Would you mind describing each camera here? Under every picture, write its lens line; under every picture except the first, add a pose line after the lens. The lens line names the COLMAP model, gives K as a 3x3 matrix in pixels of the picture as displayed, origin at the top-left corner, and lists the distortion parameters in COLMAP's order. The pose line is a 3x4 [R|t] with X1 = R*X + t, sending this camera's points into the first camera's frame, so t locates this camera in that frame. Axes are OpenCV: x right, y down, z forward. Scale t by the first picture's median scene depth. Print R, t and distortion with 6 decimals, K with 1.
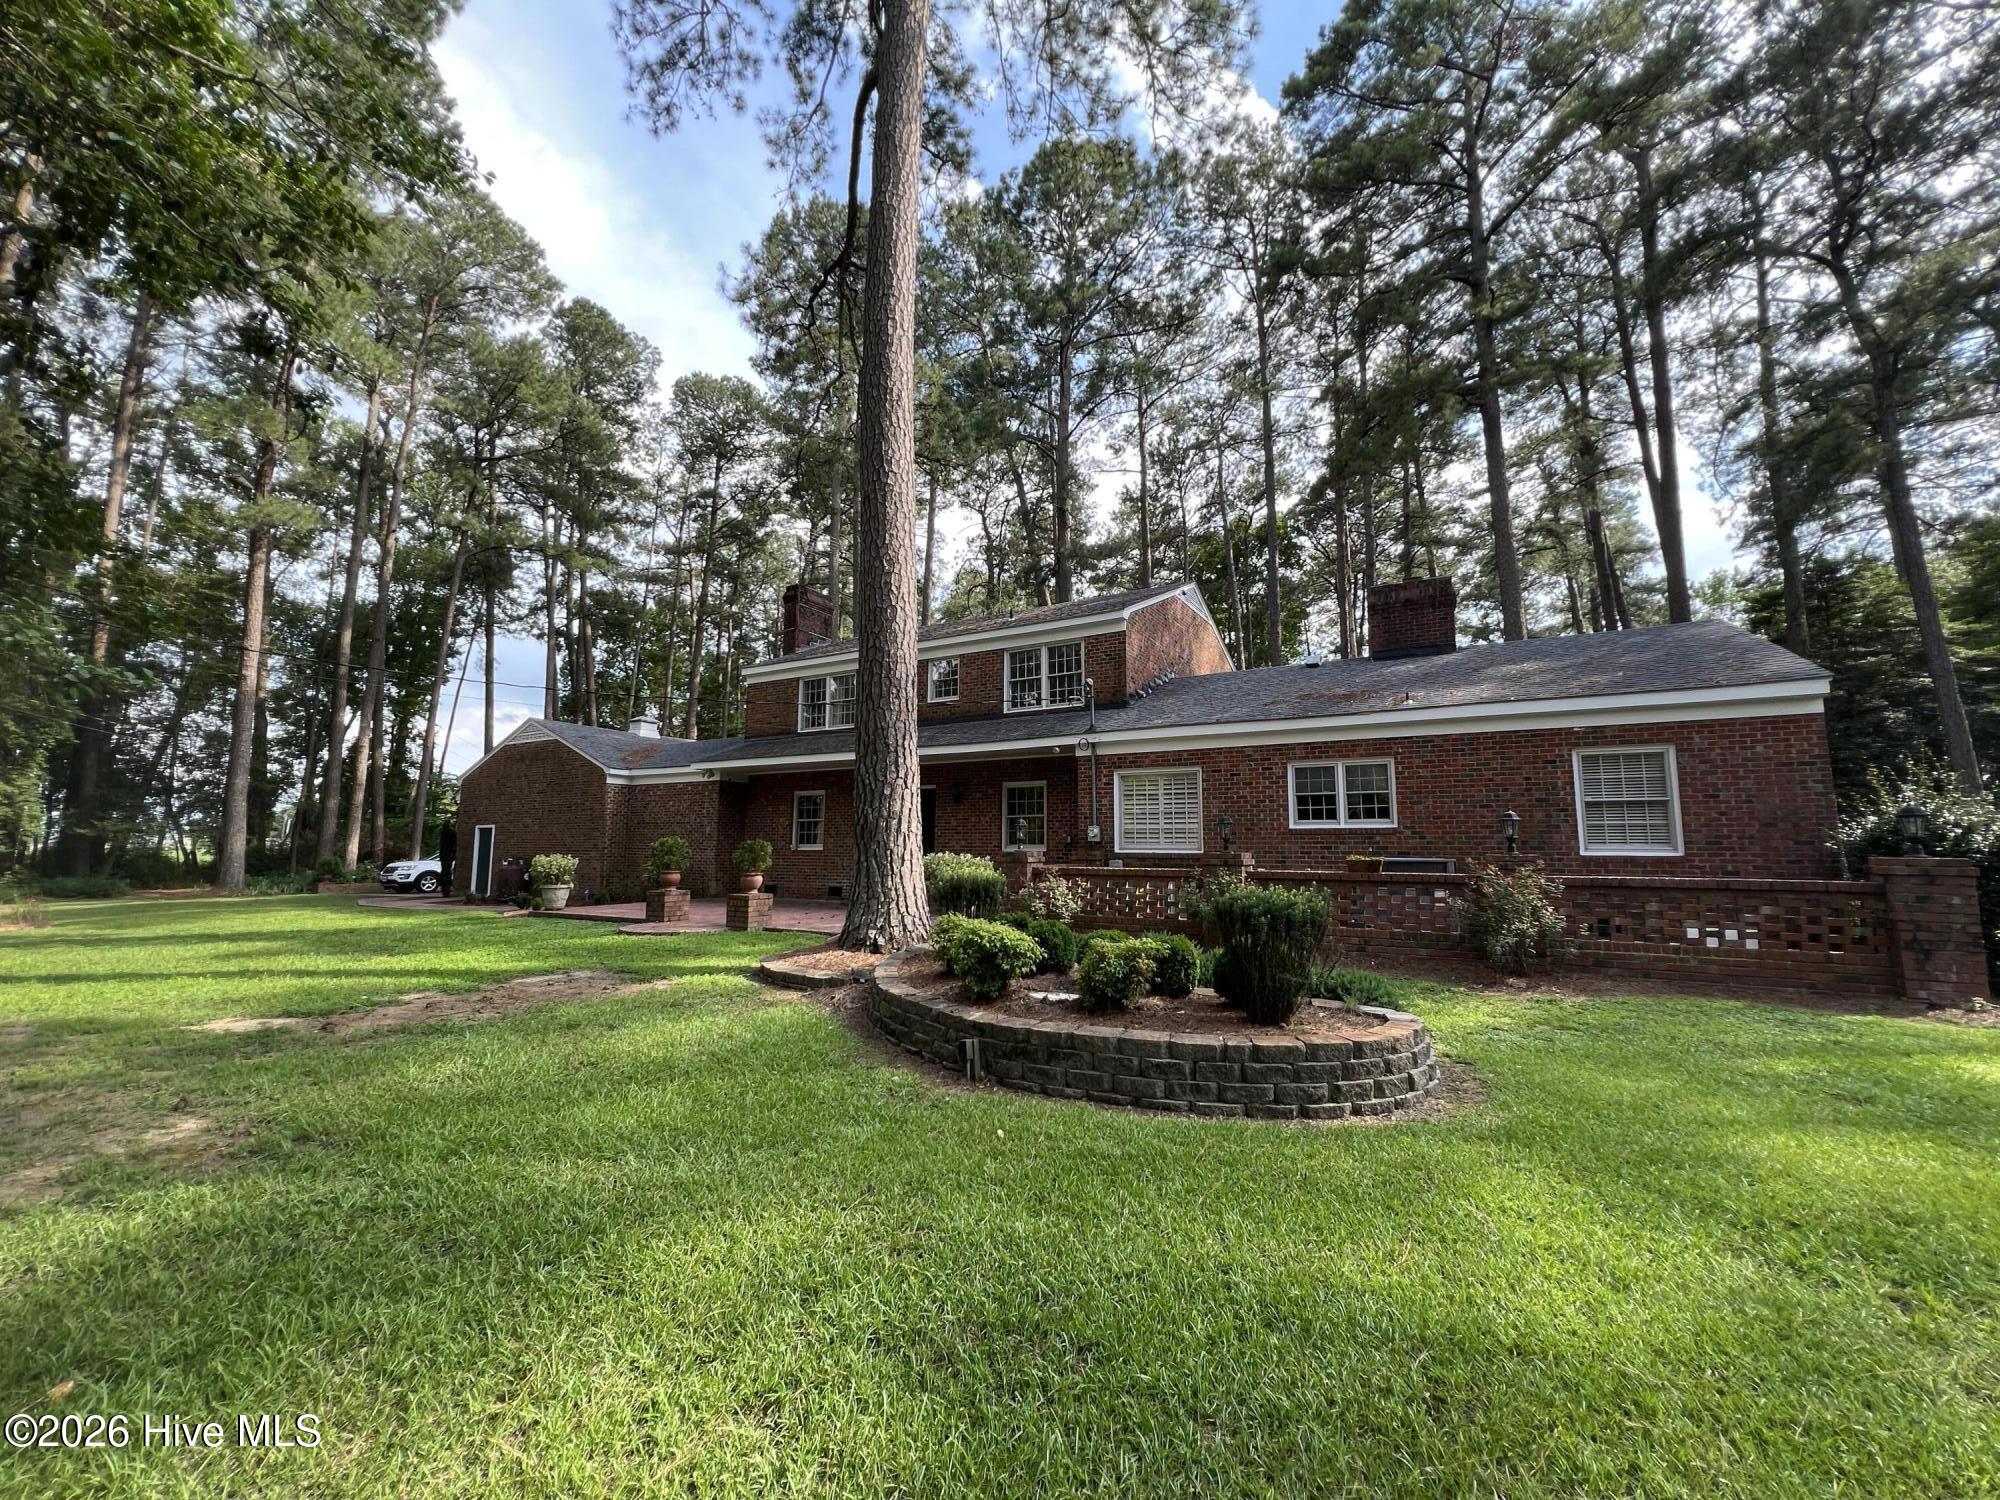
lens RADIAL K [[808.4, 0, 1000.0], [0, 808.4, 750.0], [0, 0, 1]] dist [-0.002598, 0.000349]
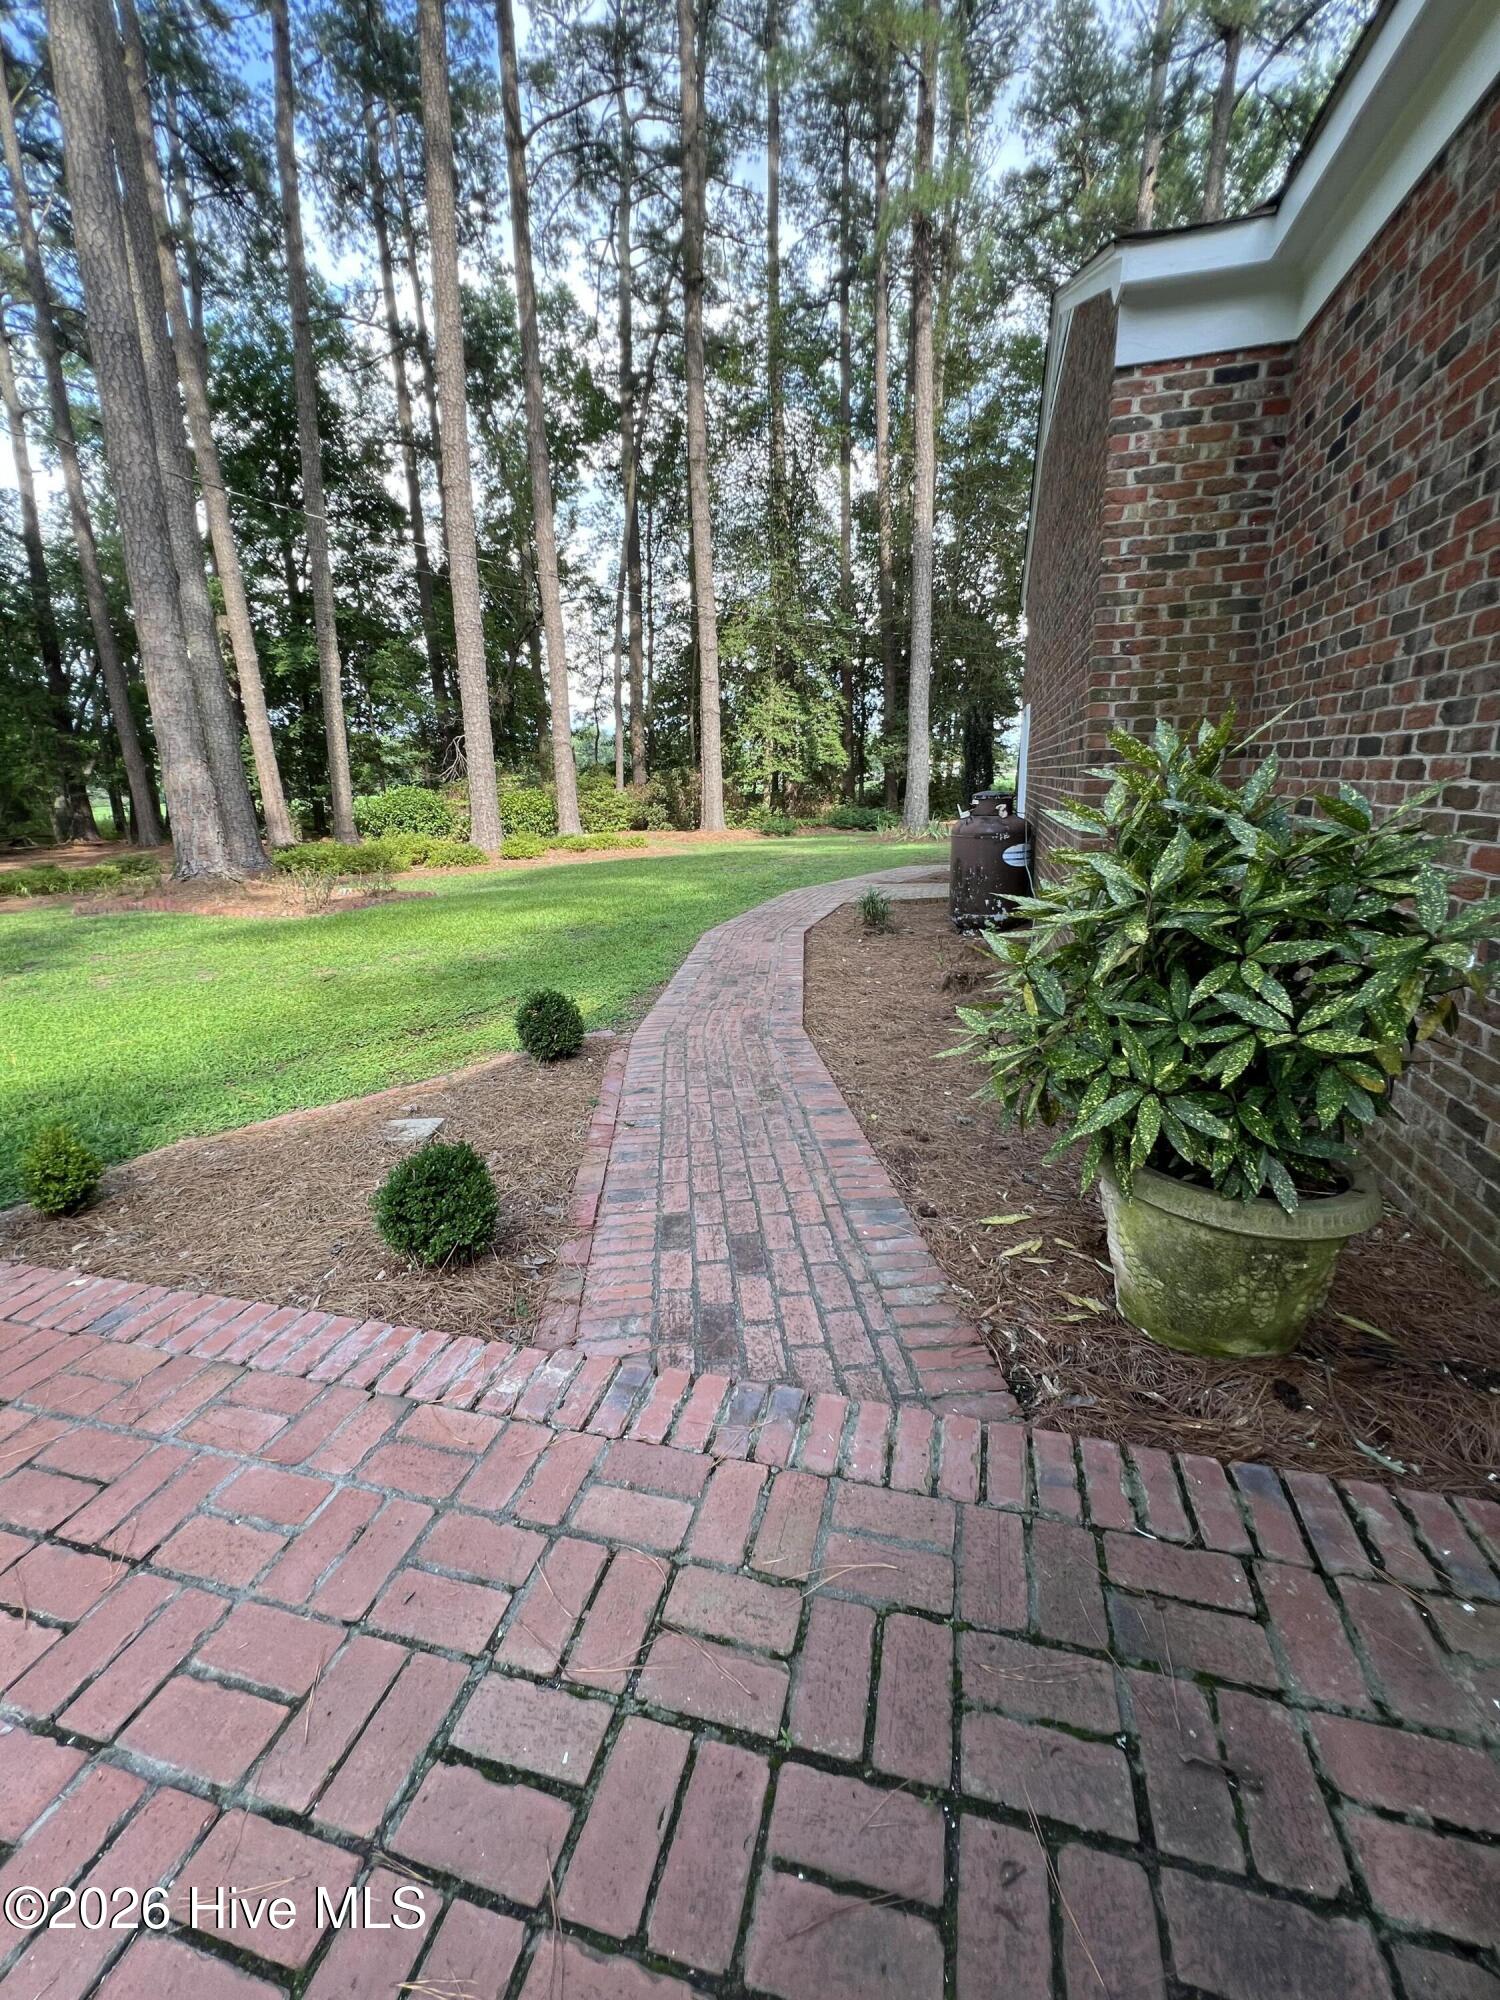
lens RADIAL K [[808.4, 0, 750.5], [0, 808.4, 992.8], [0, 0, 1]] dist [-0.002598, 0.000349]
pose [[0.273675, 0.240560, -0.931253, -0.313153], [0.144178, 0.947017, 0.287003, 0.106216], [0.950955, -0.212812, 0.224491, 0.851980]]
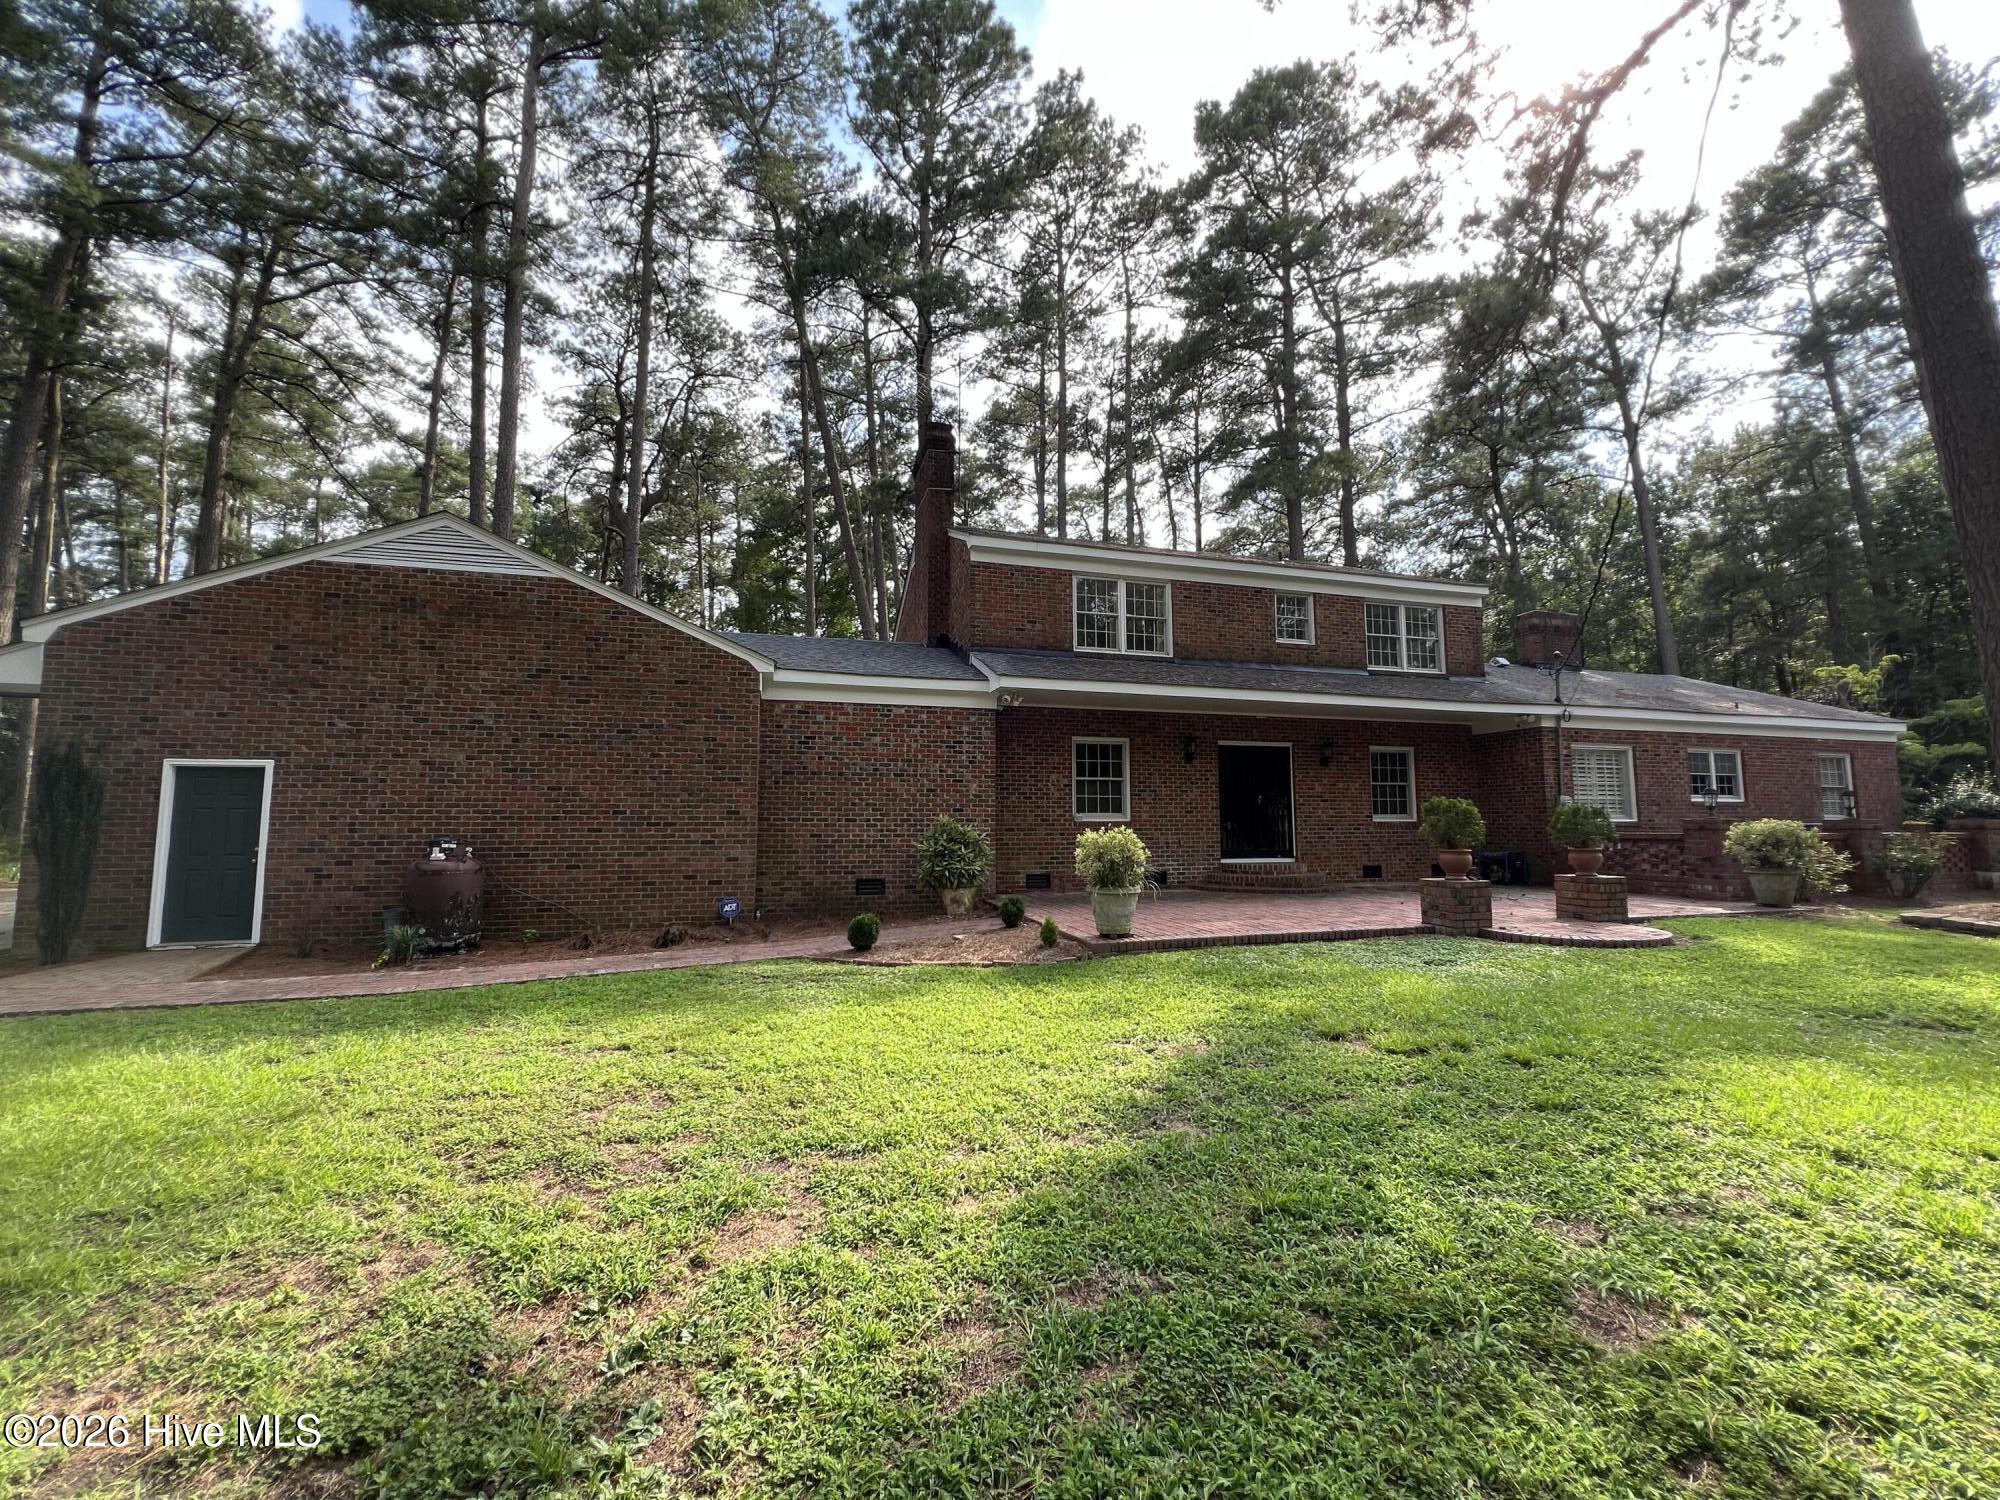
lens RADIAL K [[808.4, 0, 1000.0], [0, 808.4, 750.0], [0, 0, 1]] dist [-0.002598, 0.000349]
pose [[0.688256, 0.064421, 0.722602, -0.740912], [-0.084205, 0.996411, -0.008629, 0.069596], [-0.720564, -0.054908, 0.691211, 0.536296]]
